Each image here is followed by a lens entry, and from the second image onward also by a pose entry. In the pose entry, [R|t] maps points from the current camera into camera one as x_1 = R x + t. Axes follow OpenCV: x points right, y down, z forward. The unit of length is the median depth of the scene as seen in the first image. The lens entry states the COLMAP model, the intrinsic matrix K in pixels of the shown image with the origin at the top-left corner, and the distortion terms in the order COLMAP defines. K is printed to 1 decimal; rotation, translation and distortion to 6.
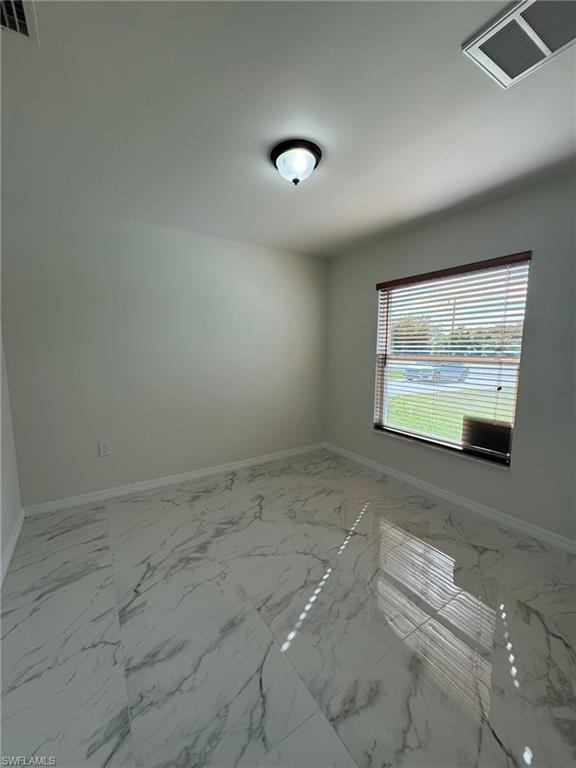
lens RADIAL K [[304.6, 0, 288.0], [0, 304.6, 384.0], [0, 0, 1]] dist [-0.000356, 0.000383]
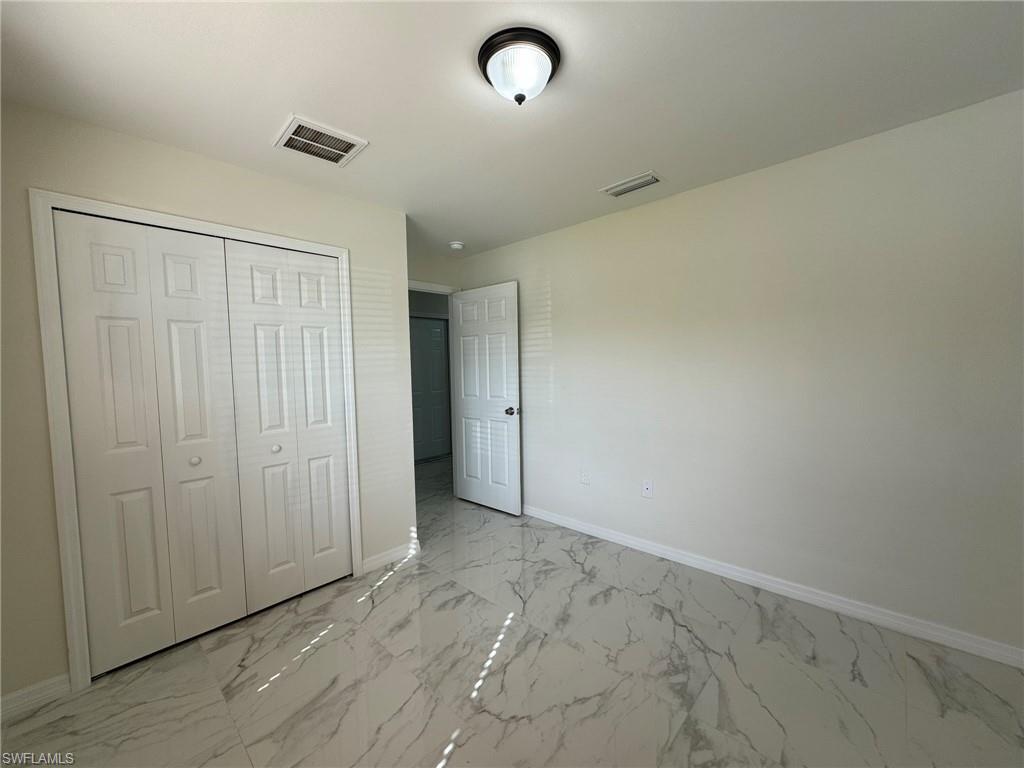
lens RADIAL K [[406.1, 0, 512.0], [0, 406.1, 384.0], [0, 0, 1]] dist [-0.000356, 0.000383]
pose [[-0.973498, 0.034517, -0.226075, 0.257251], [-0.004217, 0.985667, 0.168652, -0.244845], [0.228656, 0.165136, -0.959399, 1.954928]]
